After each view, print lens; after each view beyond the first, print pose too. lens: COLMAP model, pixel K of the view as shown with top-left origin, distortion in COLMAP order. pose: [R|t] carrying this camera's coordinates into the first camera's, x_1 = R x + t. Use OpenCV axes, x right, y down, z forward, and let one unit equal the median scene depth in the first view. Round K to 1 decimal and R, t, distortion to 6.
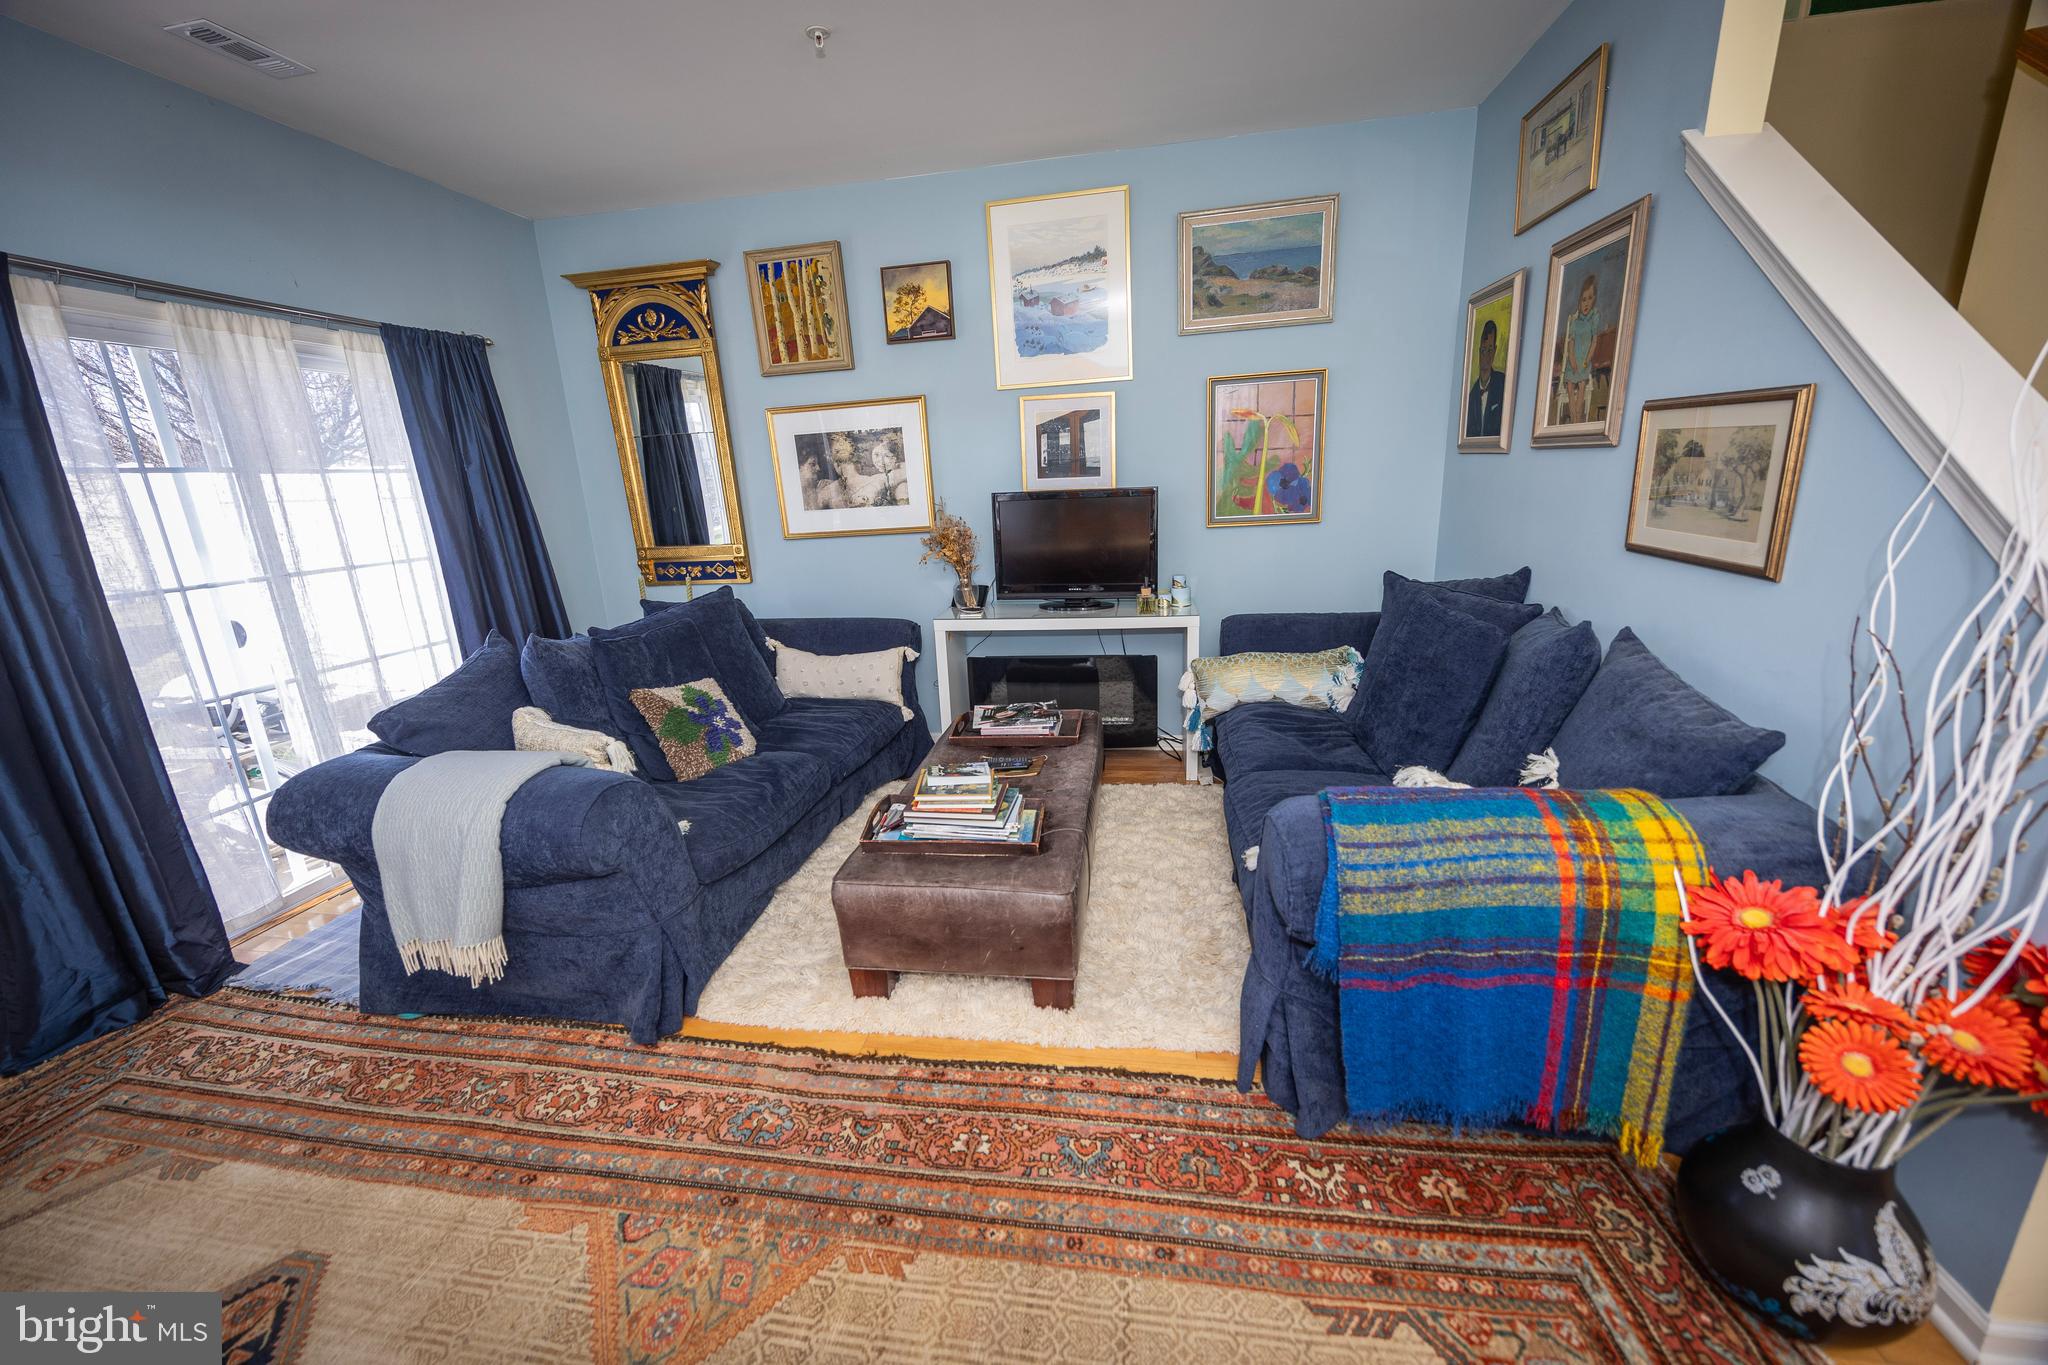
lens RADIAL K [[775.2, 0, 1017.2], [0, 775.2, 678.0], [0, 0, 1]] dist [-0.000533, -0.000889]
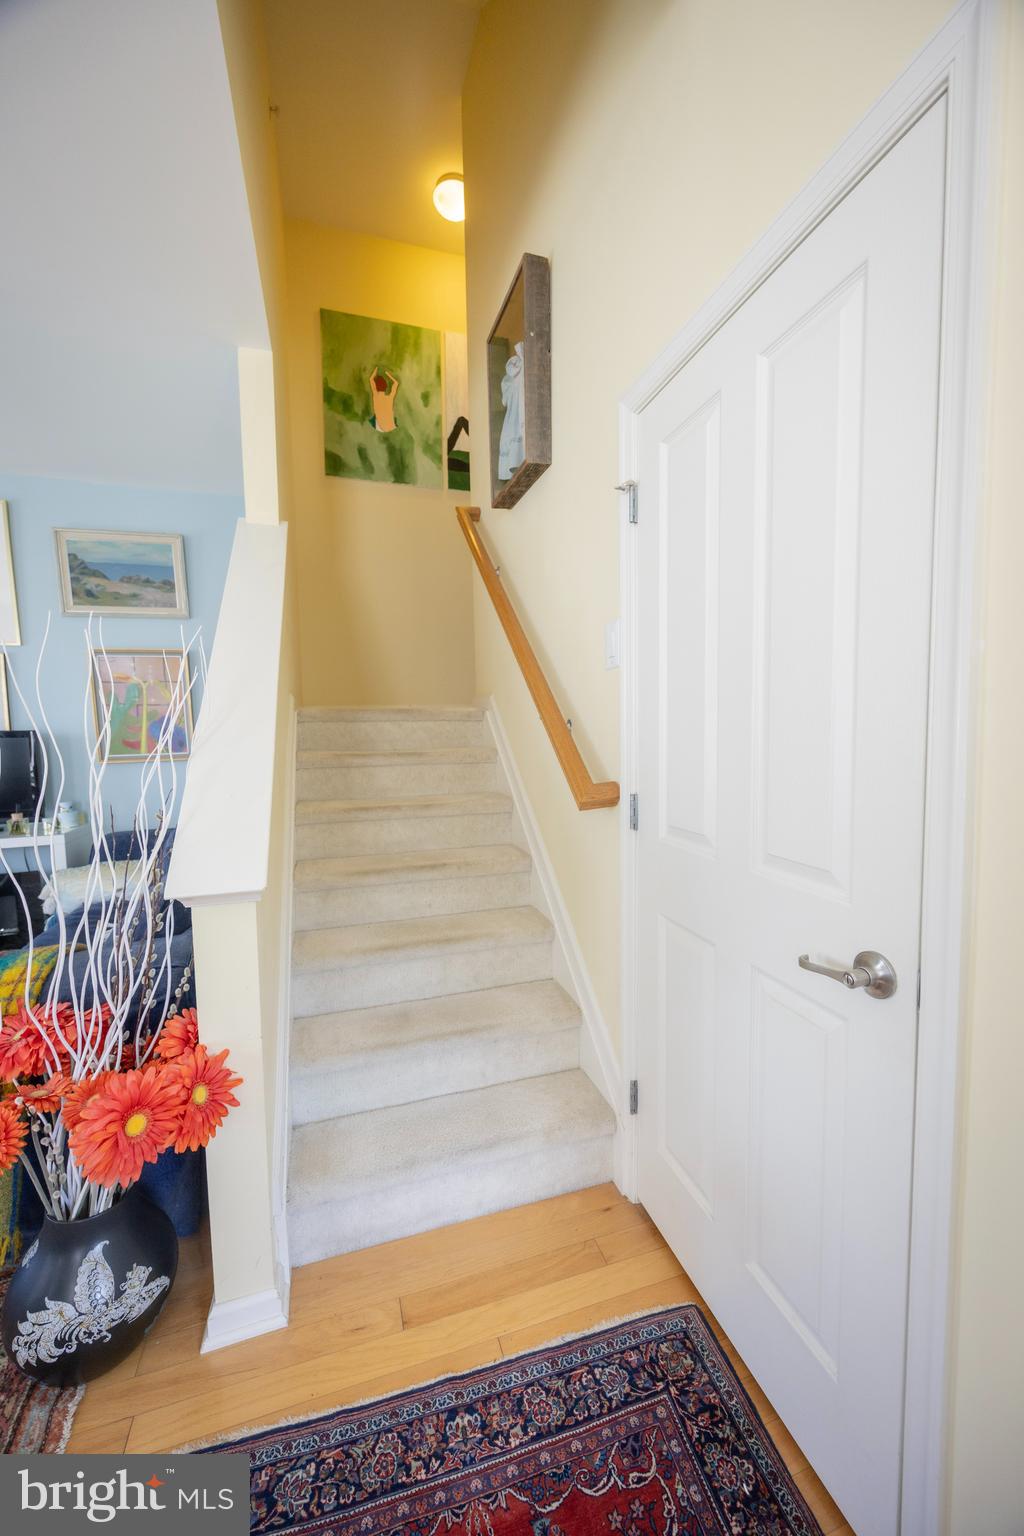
lens RADIAL K [[581.4, 0, 511.7], [0, 581.4, 768.8], [0, 0, 1]] dist [-0.000533, -0.000889]
pose [[0.891233, -0.005652, 0.453511, 0.416012], [0.094036, 0.980497, -0.172579, 0.037657], [-0.443691, 0.196454, 0.874382, -0.110403]]
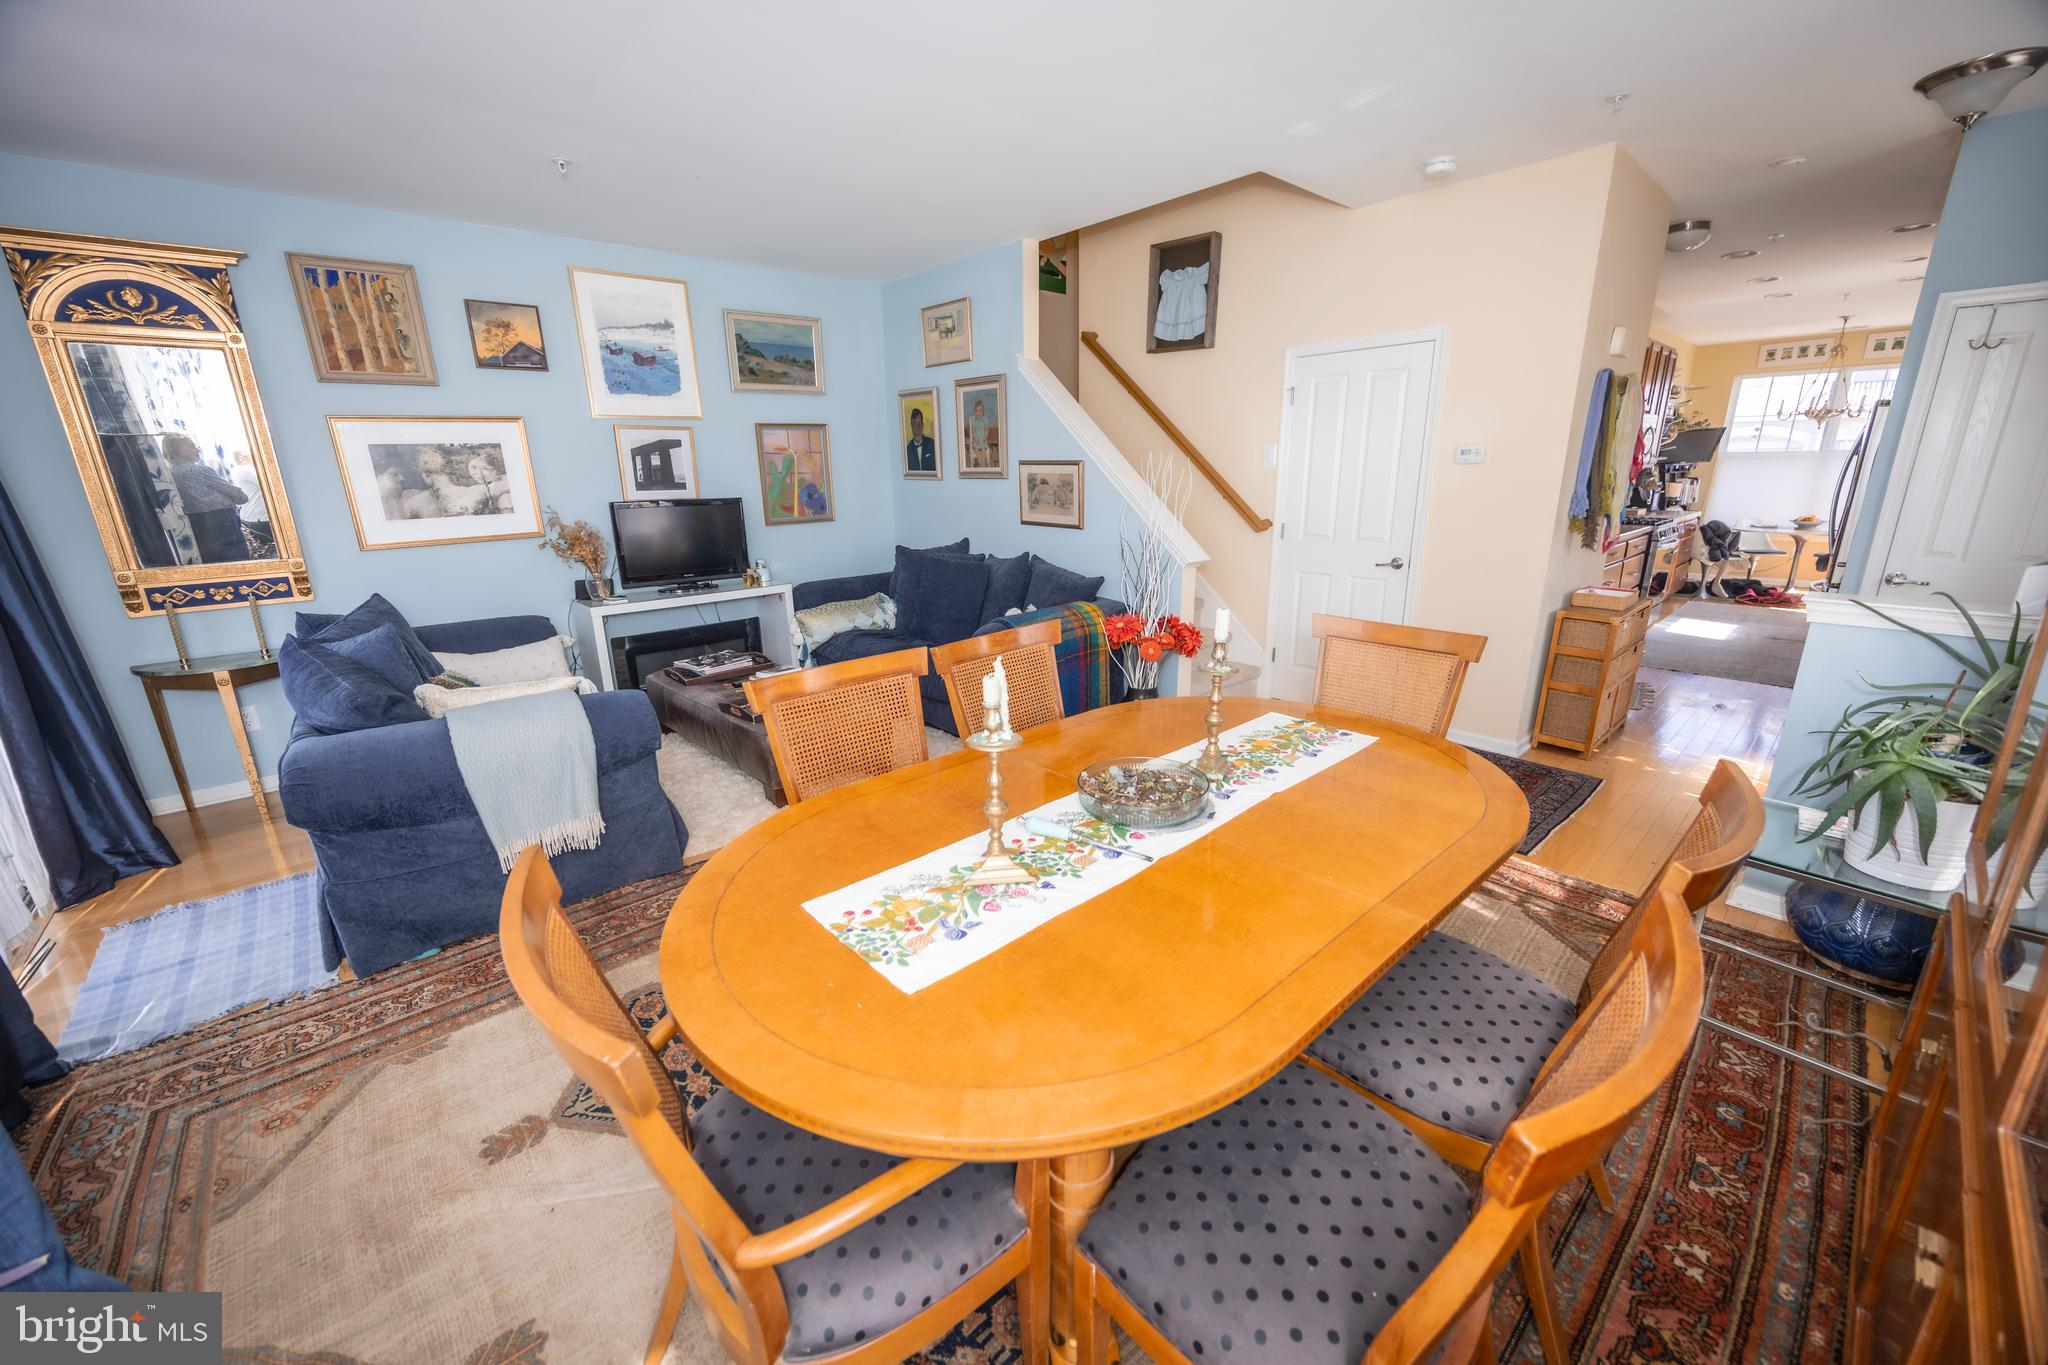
lens RADIAL K [[775.2, 0, 1019.1], [0, 775.2, 680.1], [0, 0, 1]] dist [-0.000533, -0.000889]
pose [[0.622075, -0.173556, 0.763479, -0.618025], [0.189659, 0.979484, 0.068126, 0.077073], [-0.759639, 0.102421, 0.642229, -0.252428]]
